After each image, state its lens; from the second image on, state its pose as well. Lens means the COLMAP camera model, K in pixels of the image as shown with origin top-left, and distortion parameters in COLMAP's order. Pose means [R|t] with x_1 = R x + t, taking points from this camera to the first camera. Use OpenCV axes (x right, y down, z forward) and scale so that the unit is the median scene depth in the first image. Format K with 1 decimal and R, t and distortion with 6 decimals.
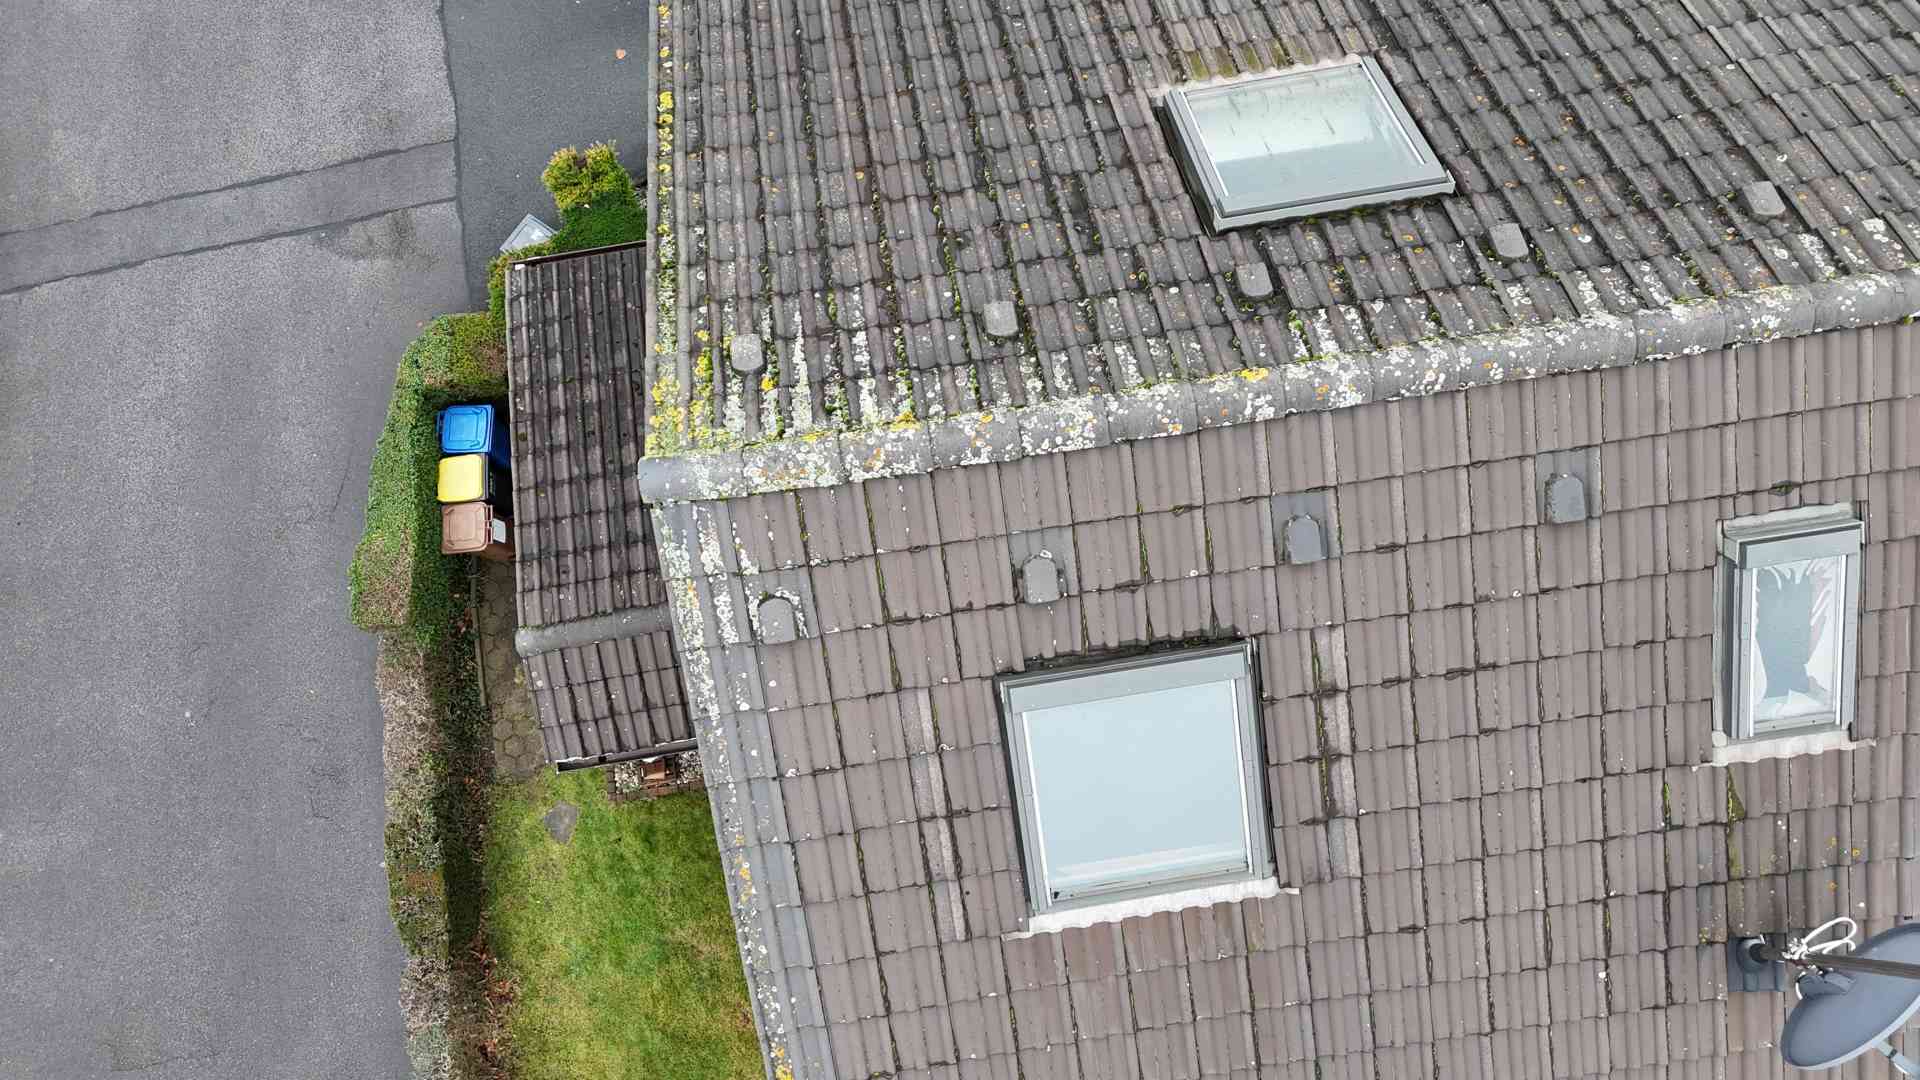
lens RADIAL K [[1423.8, 0, 952.5], [0, 1423.8, 545.9], [0, 0, 1]] dist [0.057120, -0.067694]
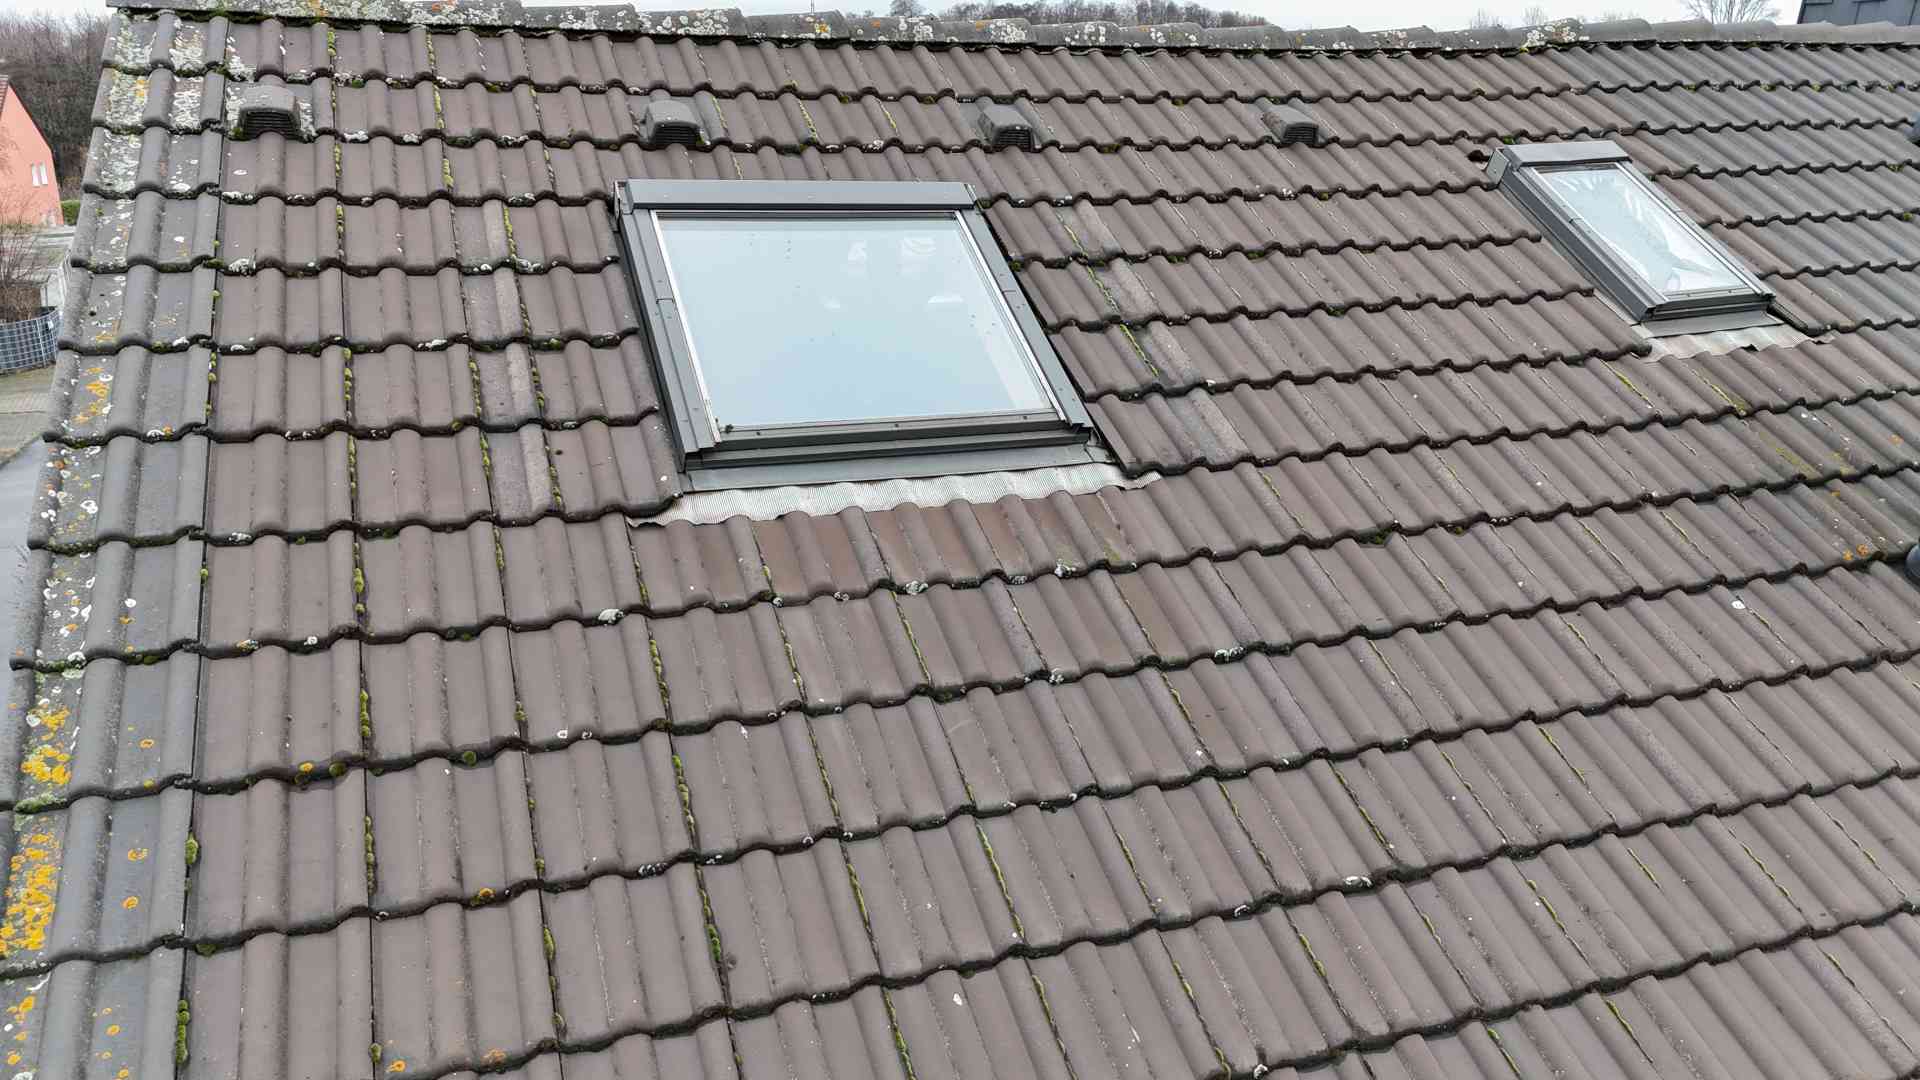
lens RADIAL K [[1423.8, 0, 952.5], [0, 1423.8, 545.9], [0, 0, 1]] dist [0.057120, -0.067694]
pose [[0.965590, 0.010390, 0.259862, 0.011242], [0.222010, 0.487491, -0.844431, 0.744434], [-0.135454, 0.873066, 0.468410, 0.785990]]
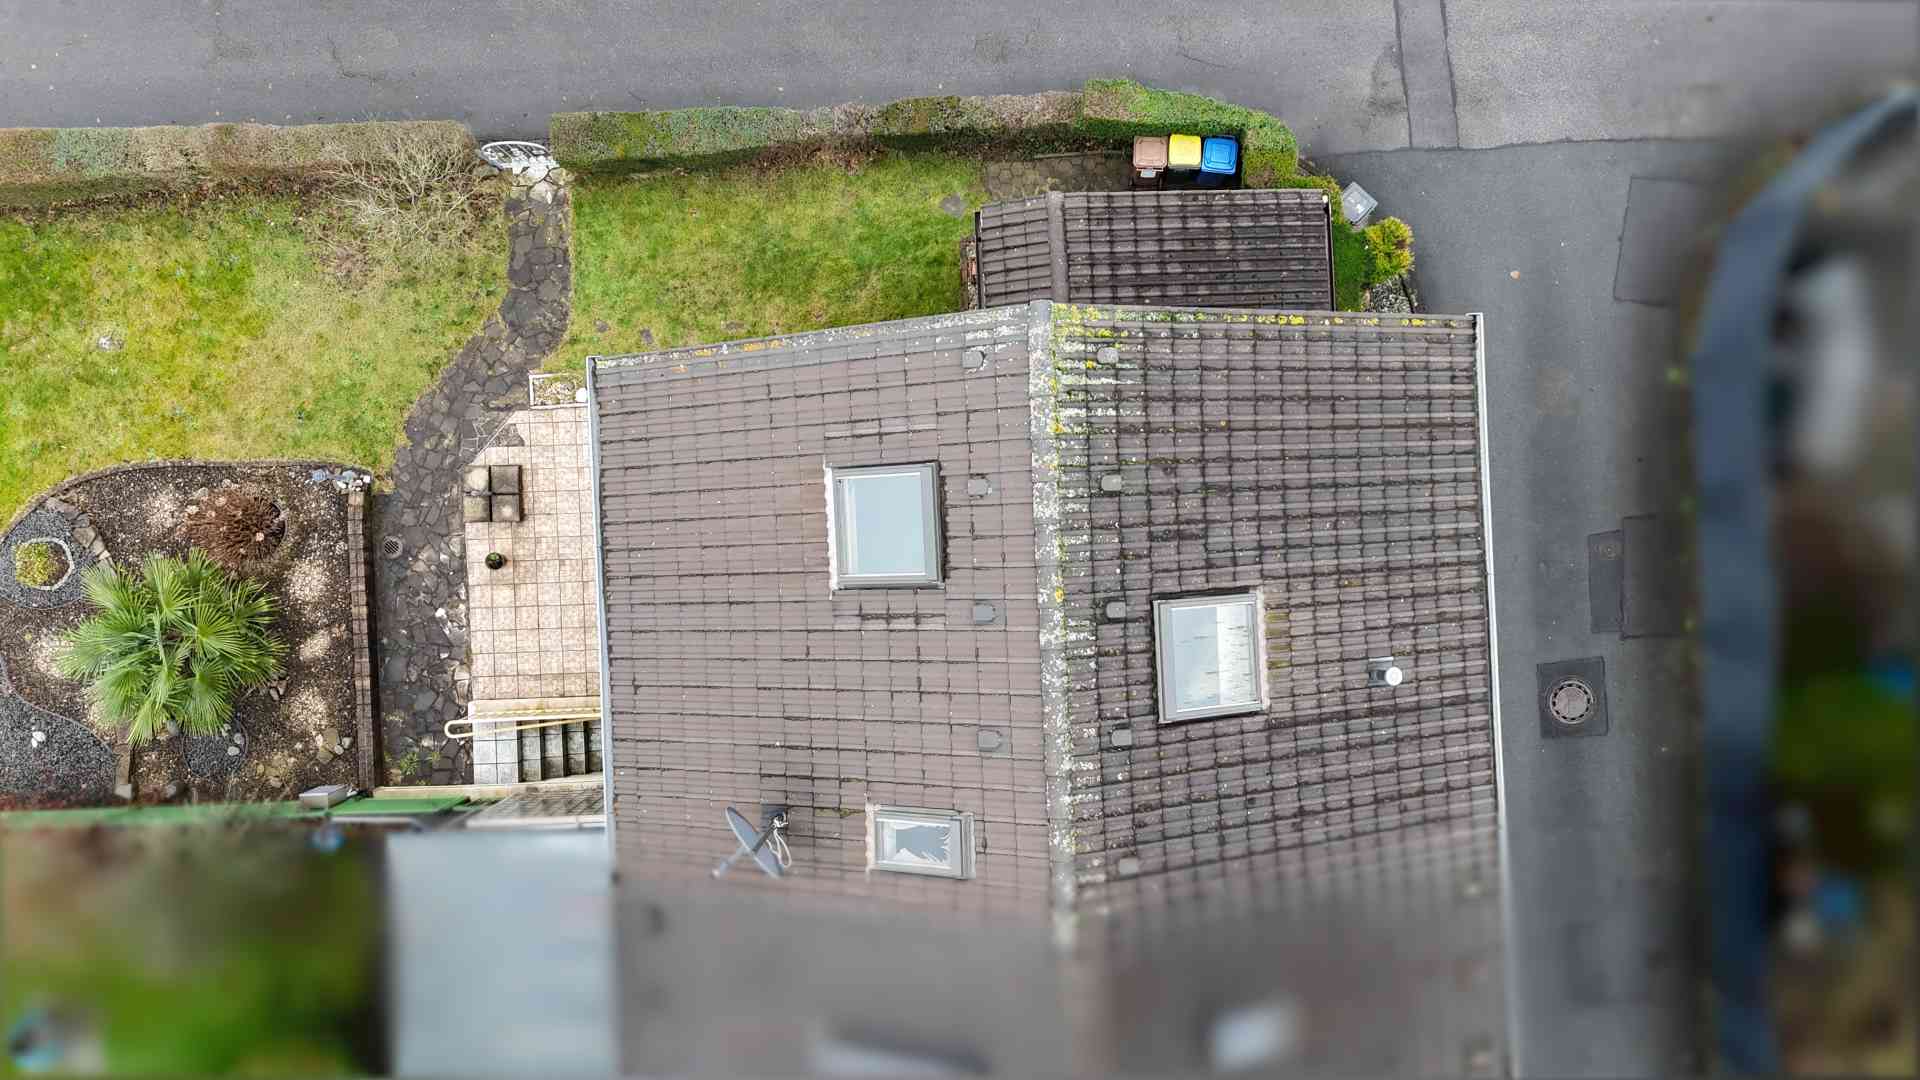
lens RADIAL K [[1423.8, 0, 952.5], [0, 1423.8, 545.9], [0, 0, 1]] dist [0.057120, -0.067694]
pose [[-0.110543, 0.993310, 0.033407, 0.078005], [-0.965690, -0.115295, 0.232700, -0.409398], [0.234995, -0.006538, 0.971975, -0.982392]]
